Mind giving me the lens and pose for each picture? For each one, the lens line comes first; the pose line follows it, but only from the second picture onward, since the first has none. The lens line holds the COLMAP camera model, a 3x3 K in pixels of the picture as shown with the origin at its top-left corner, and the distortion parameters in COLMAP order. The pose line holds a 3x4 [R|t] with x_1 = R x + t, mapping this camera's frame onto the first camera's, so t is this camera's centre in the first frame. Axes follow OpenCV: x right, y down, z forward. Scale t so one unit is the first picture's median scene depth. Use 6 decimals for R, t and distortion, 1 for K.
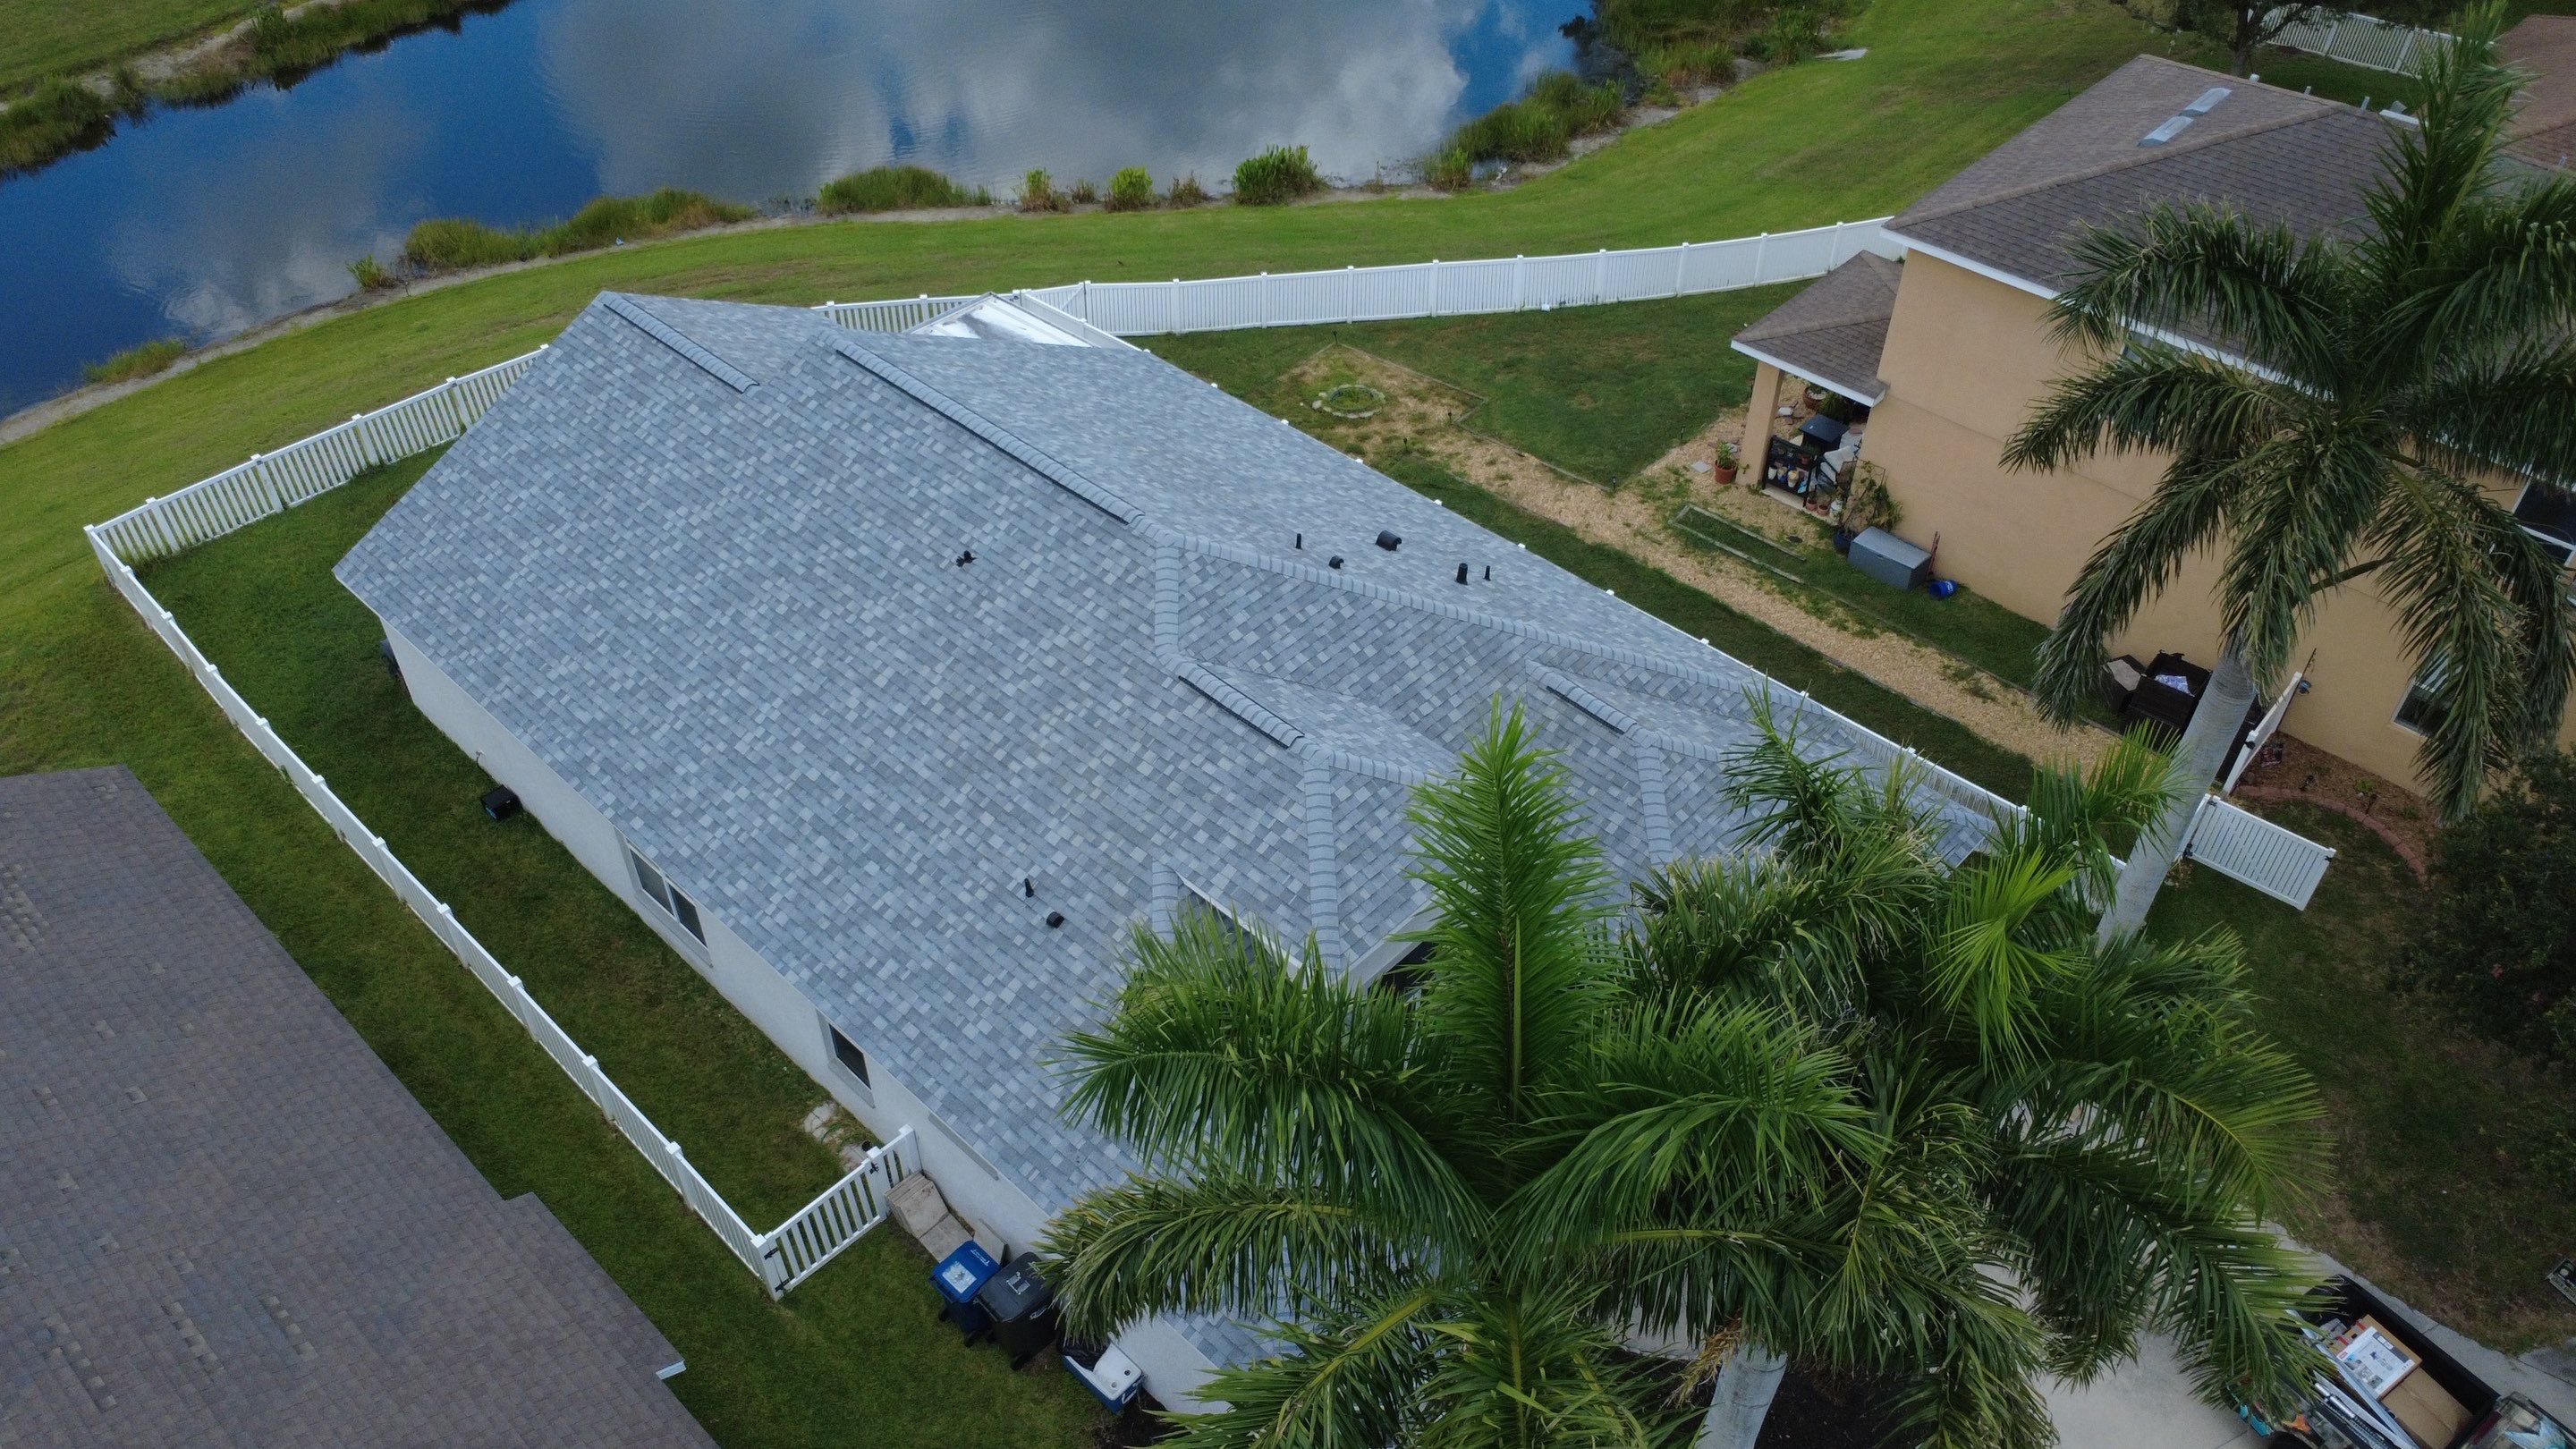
lens RADIAL K [[1873.6, 0, 1283.2], [0, 1873.6, 722.9], [0, 0, 1]] dist [-0.001942, 0.005678]
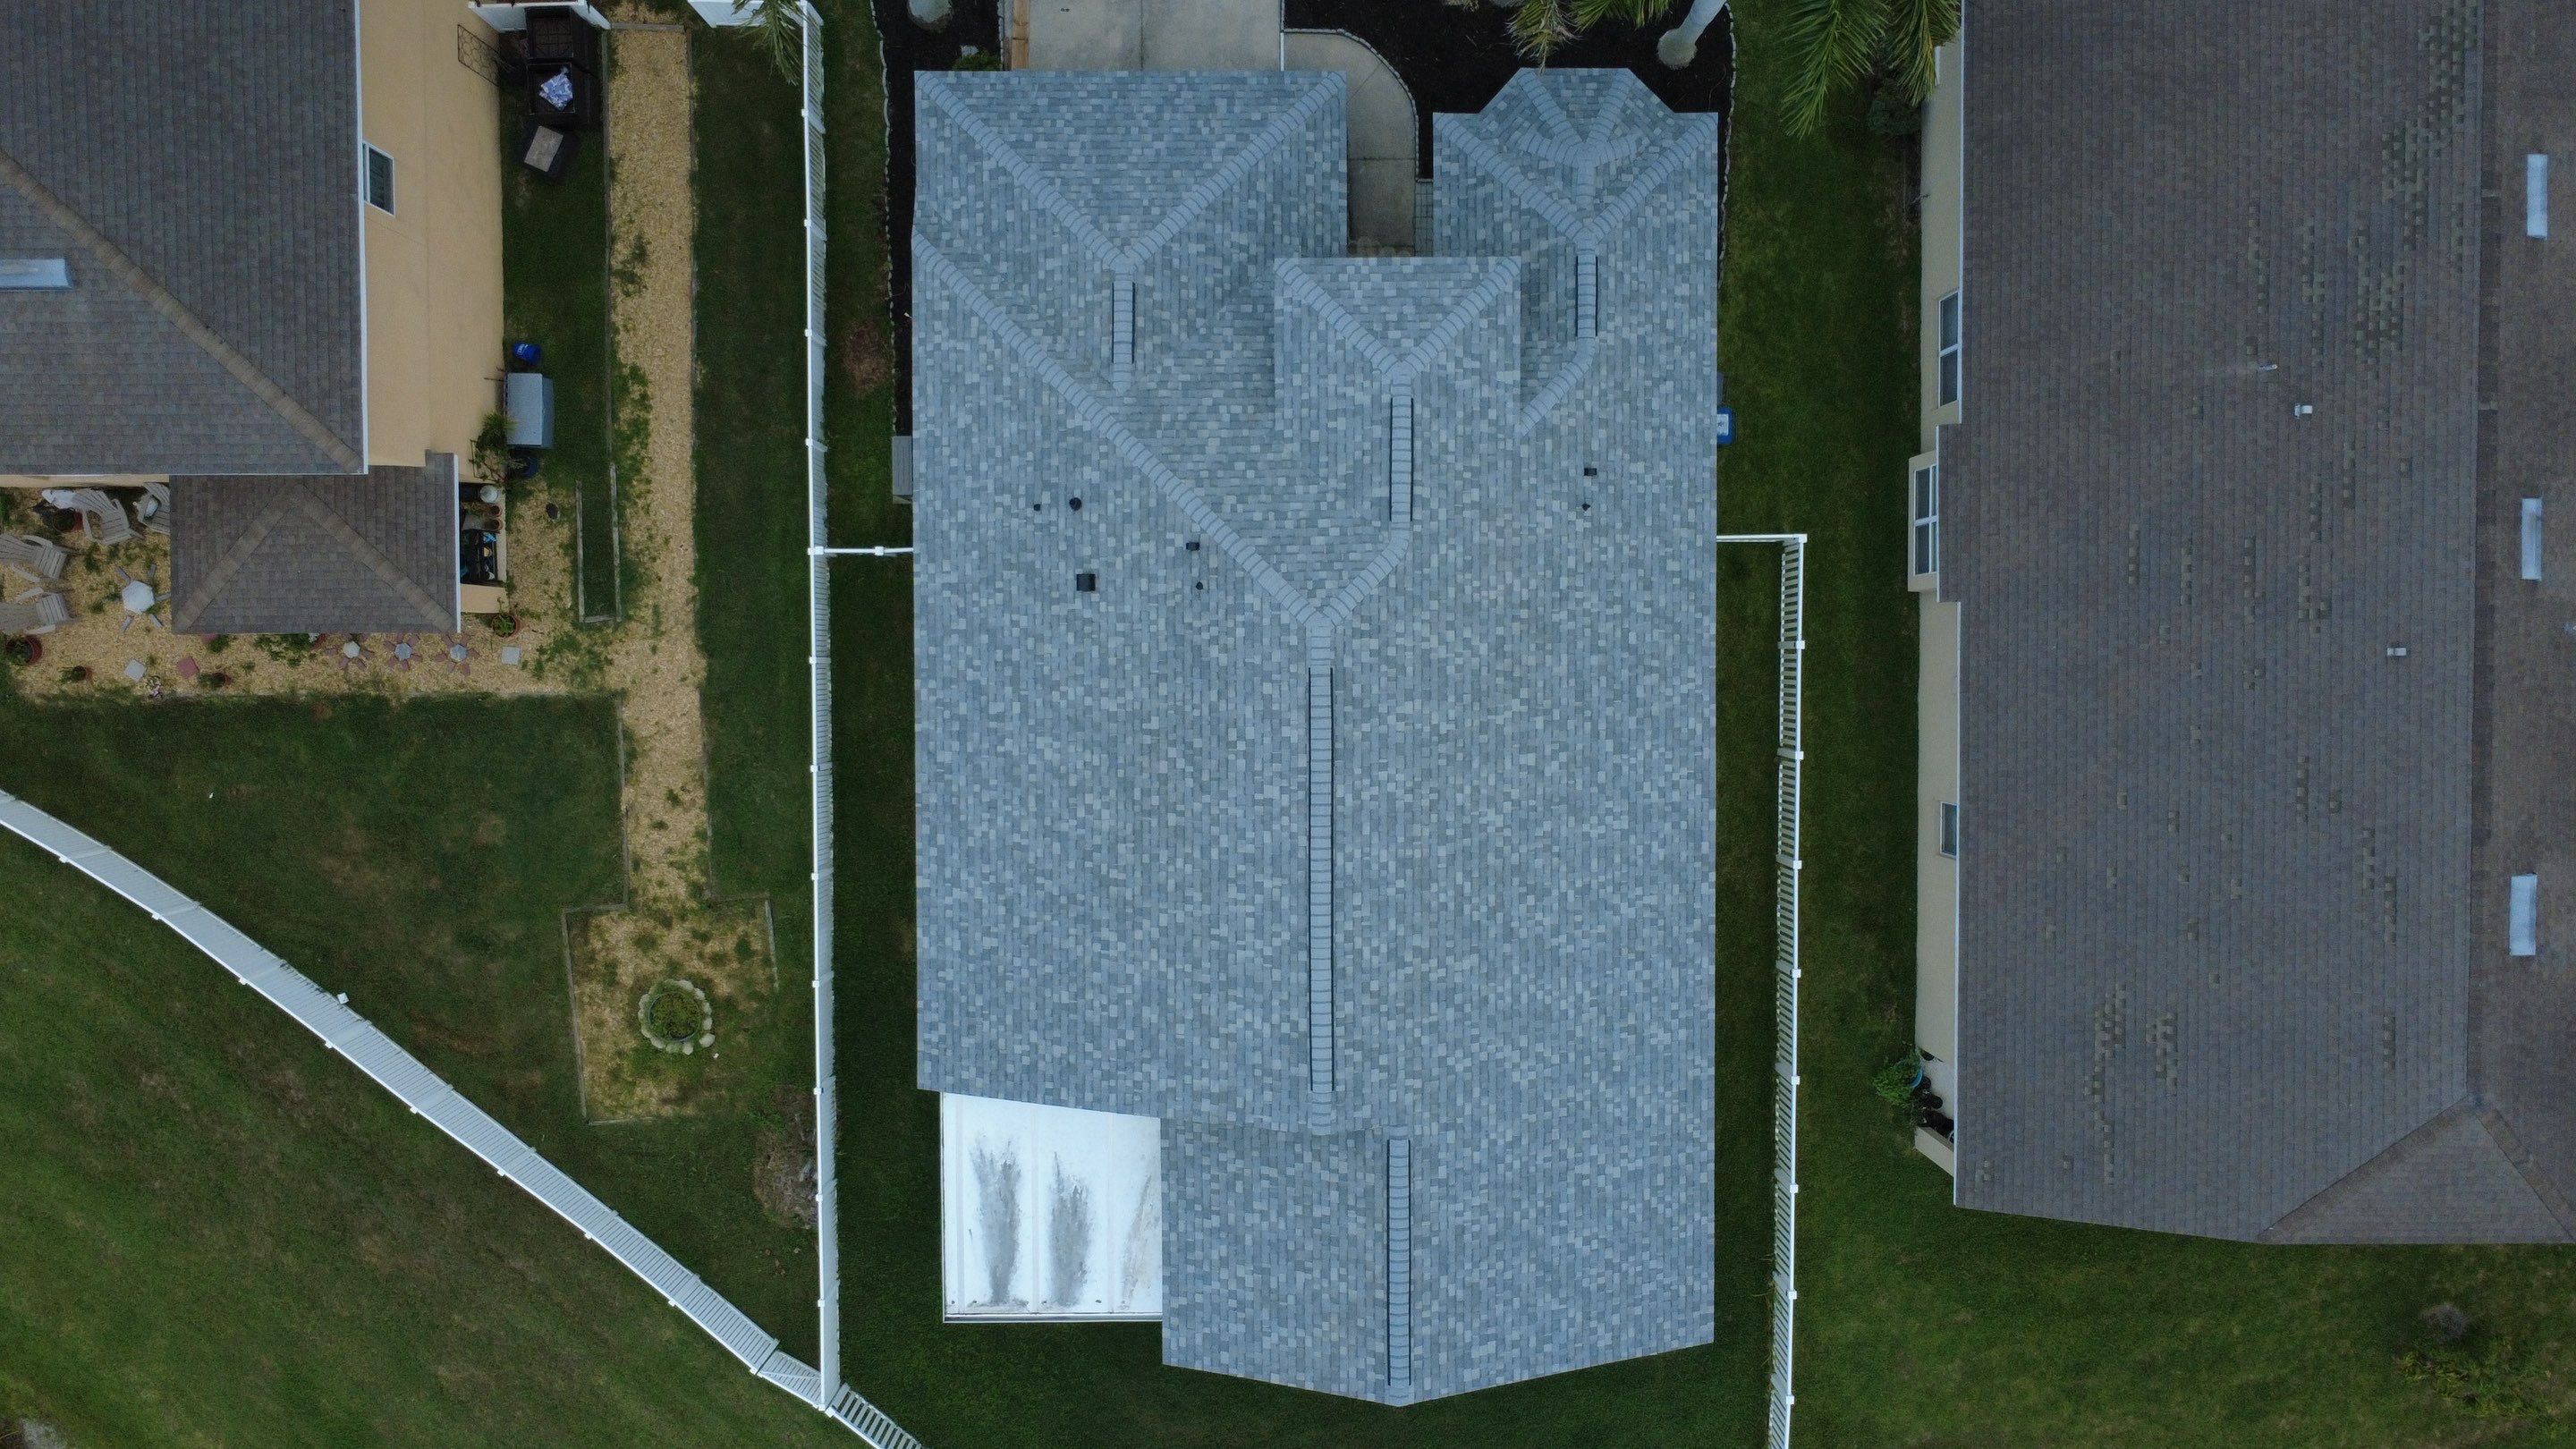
lens RADIAL K [[1873.6, 0, 1284.6], [0, 1873.6, 720.8], [0, 0, 1]] dist [-0.001942, 0.005678]
pose [[-0.689293, -0.723790, -0.031669, -0.050070], [0.476720, -0.486046, 0.732460, -0.937964], [-0.545540, 0.489782, 0.680073, 0.257369]]
